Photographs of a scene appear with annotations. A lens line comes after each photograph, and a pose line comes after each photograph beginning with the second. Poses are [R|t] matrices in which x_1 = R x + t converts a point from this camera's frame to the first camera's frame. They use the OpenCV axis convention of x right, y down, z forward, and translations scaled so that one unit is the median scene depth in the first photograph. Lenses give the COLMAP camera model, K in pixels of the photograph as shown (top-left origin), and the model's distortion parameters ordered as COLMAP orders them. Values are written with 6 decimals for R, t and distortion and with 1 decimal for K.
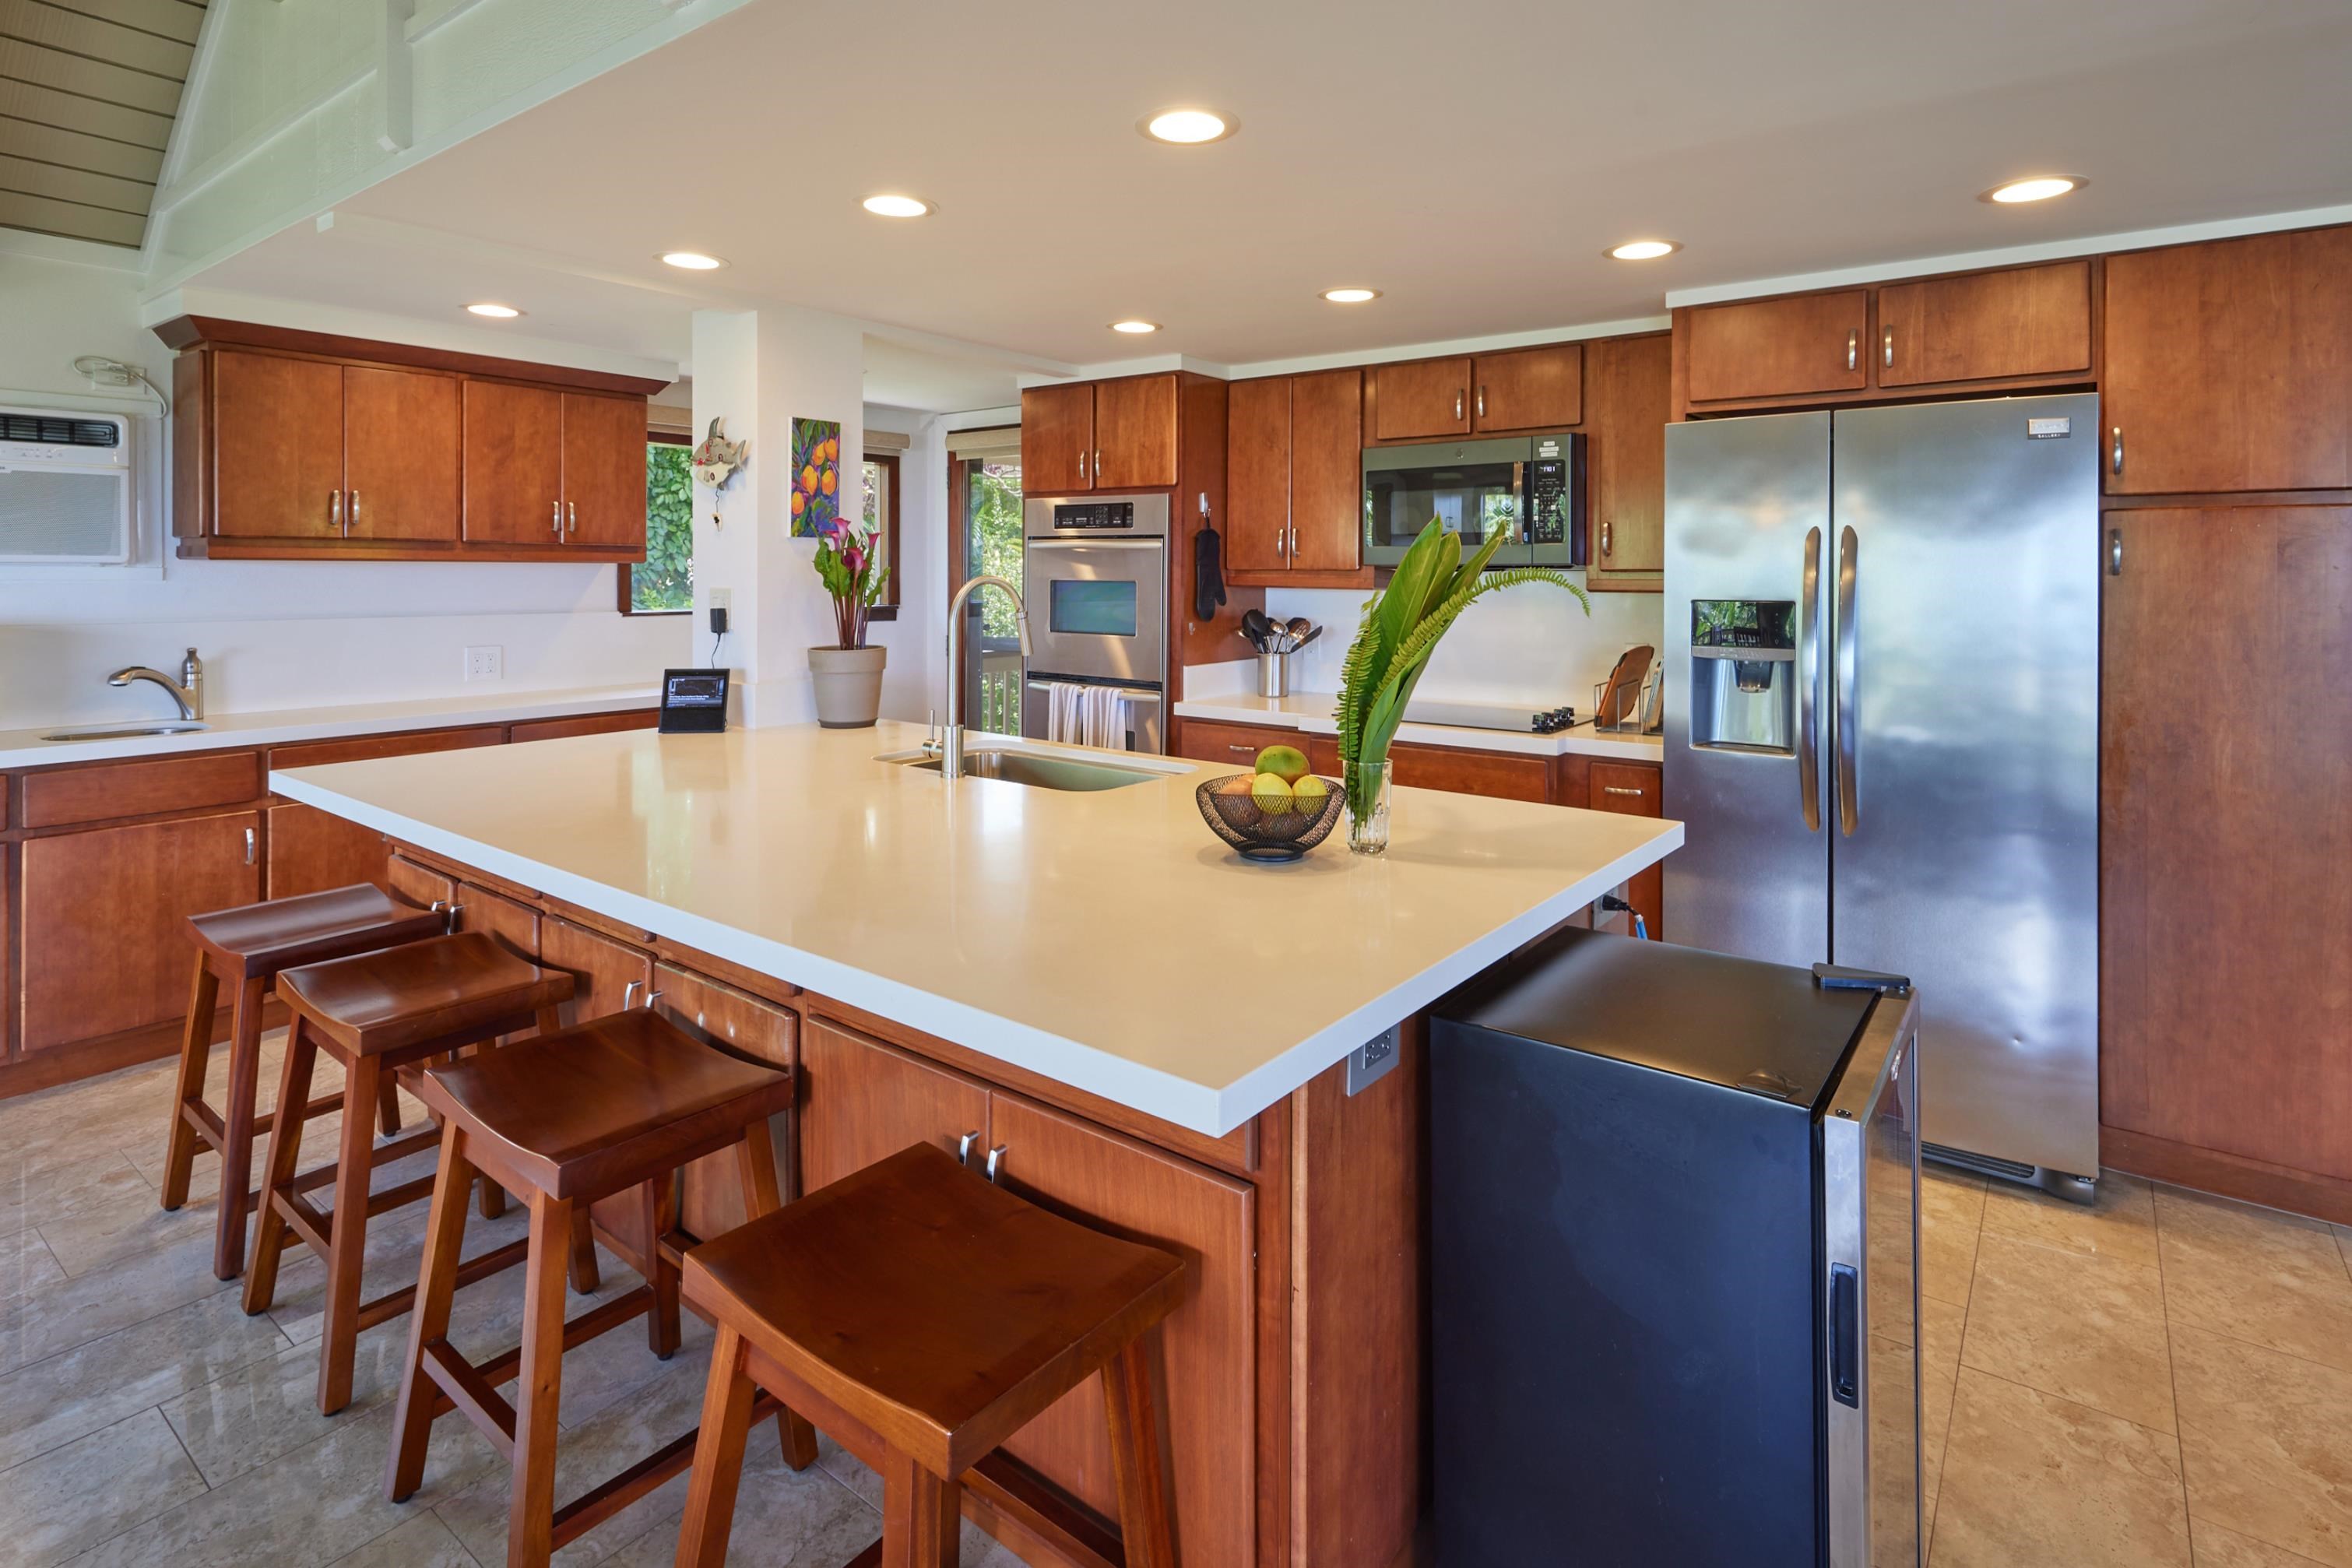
lens RADIAL K [[1103.1, 0, 1176.0], [0, 1103.1, 784.0], [0, 0, 1]] dist [0.002471, -0.000558]
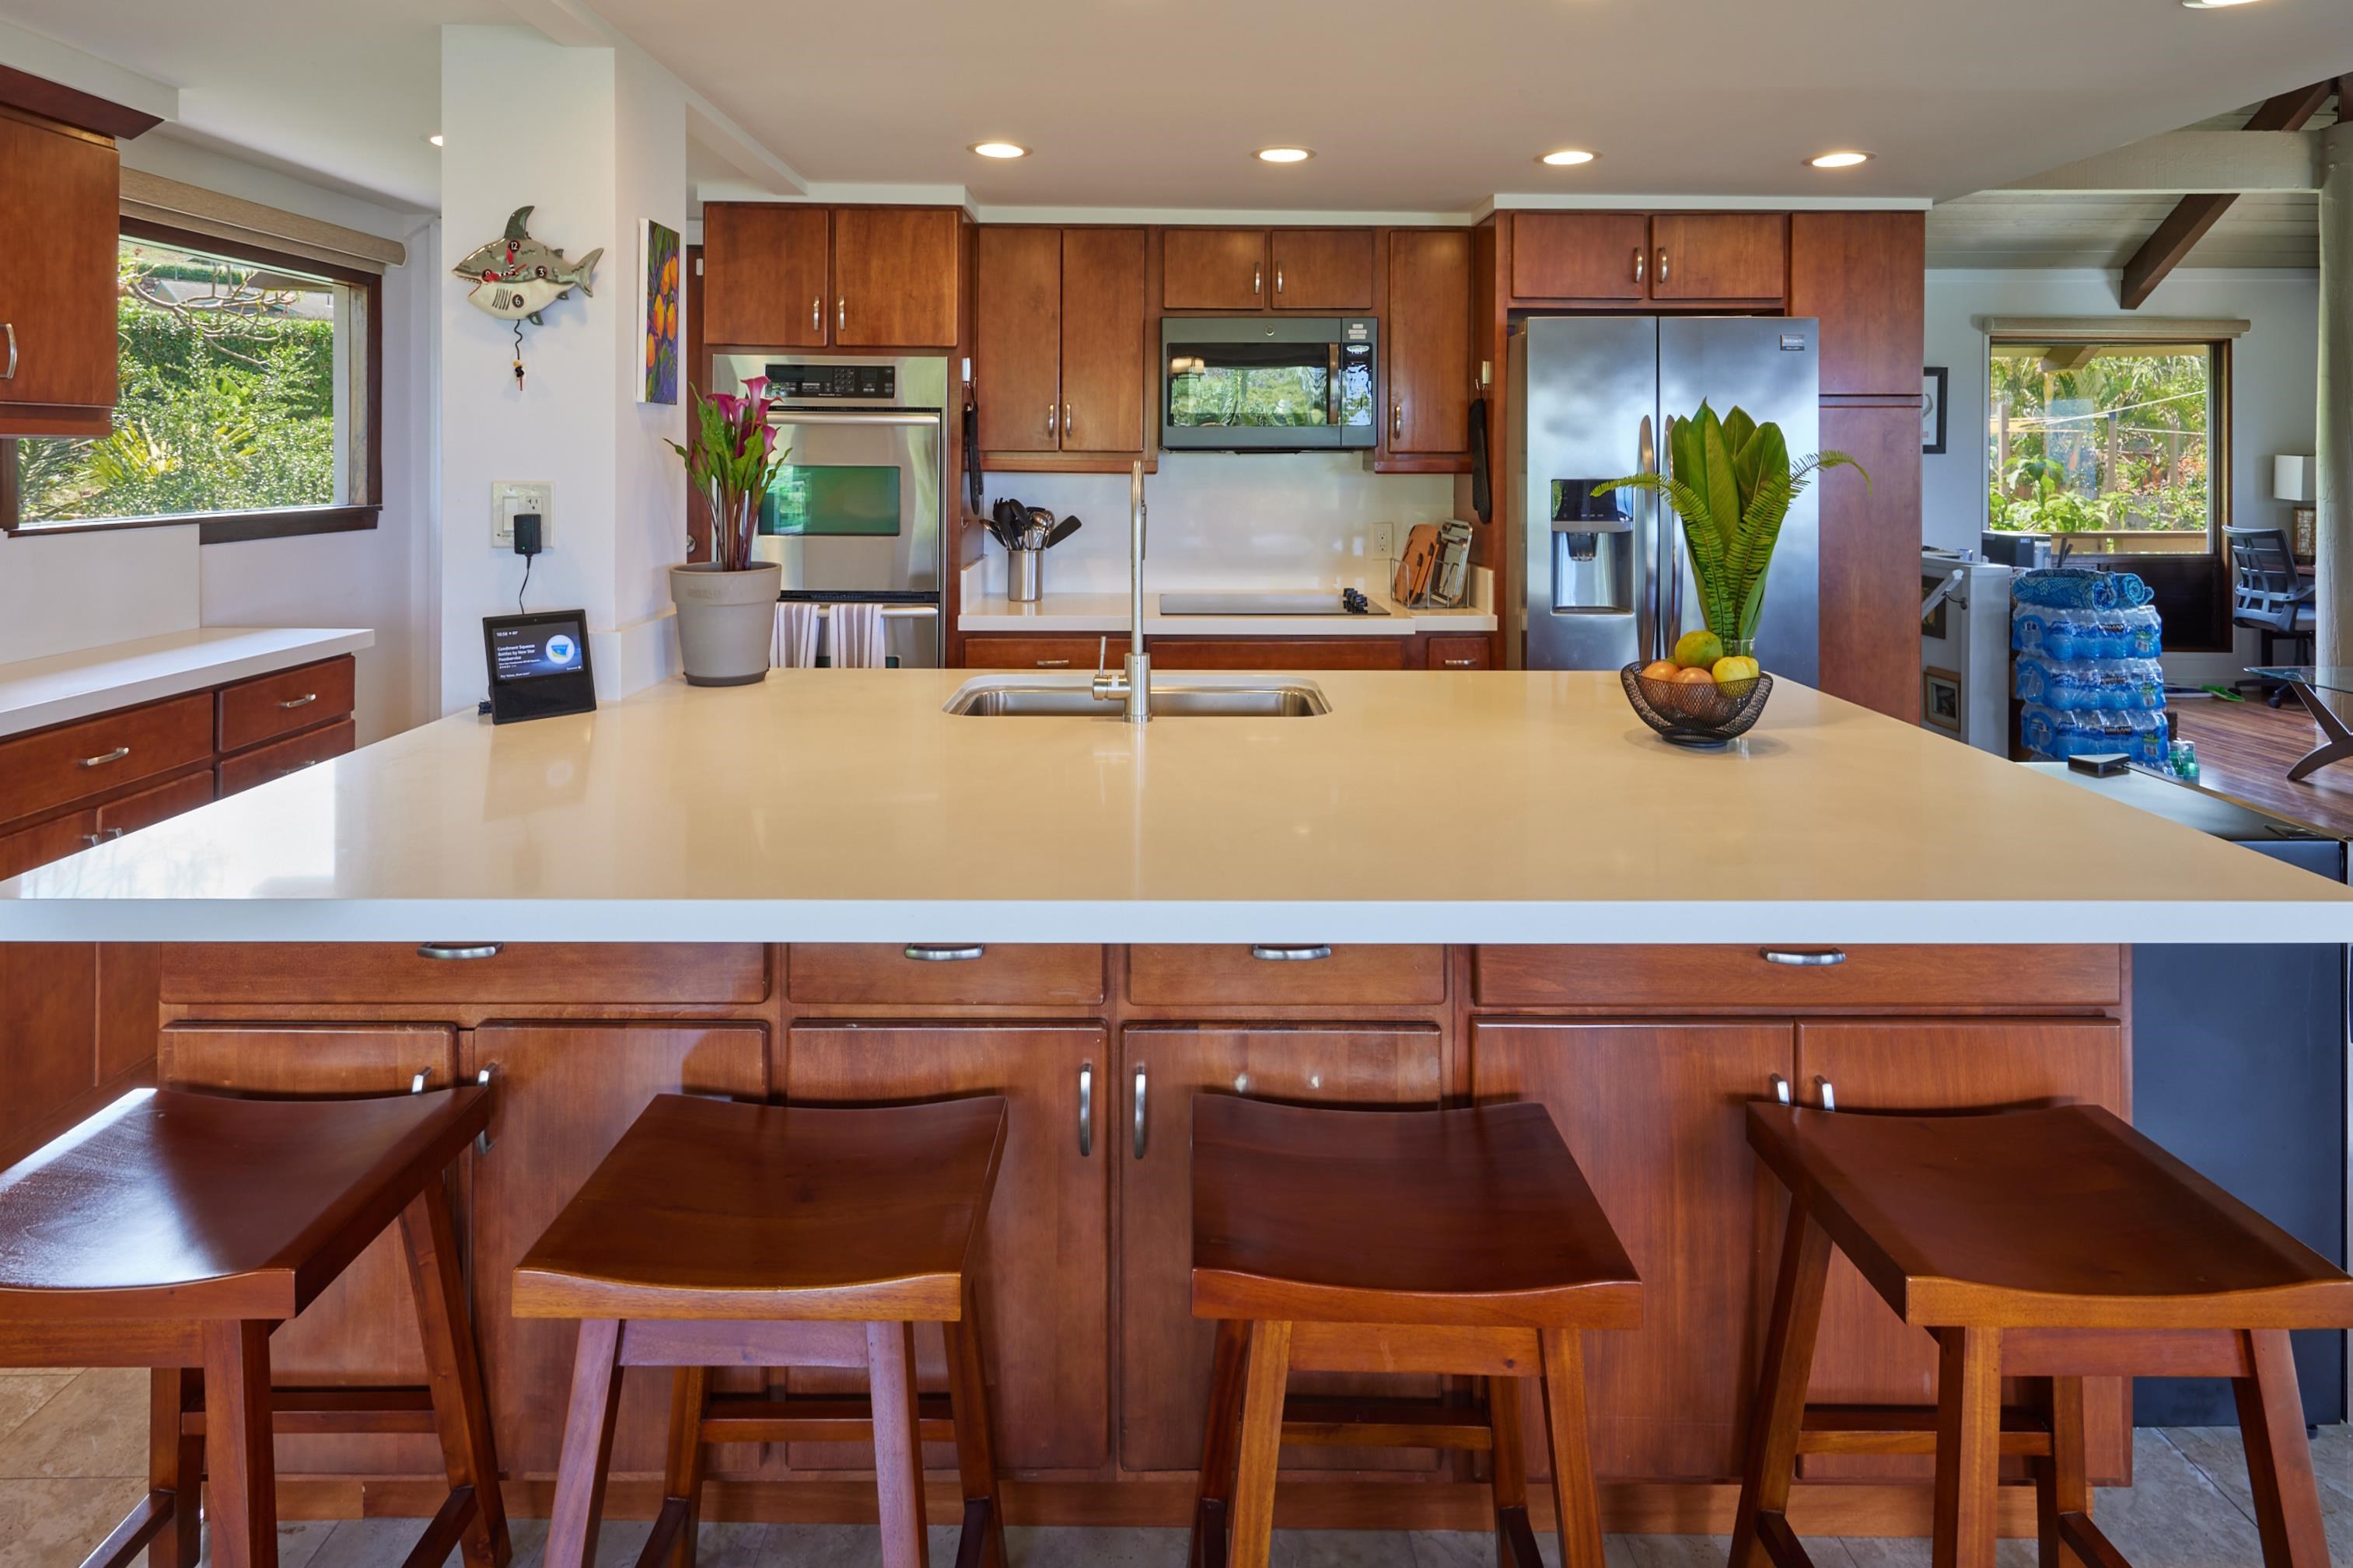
lens RADIAL K [[1242.2, 0, 1174.7], [0, 1242.2, 693.1], [0, 0, 1]] dist [0.005455, -0.000705]
pose [[0.795046, -0.115729, 0.595407, -0.565816], [0.114193, 0.992634, 0.040456, -0.046677], [-0.595703, 0.035827, 0.802405, 0.227576]]
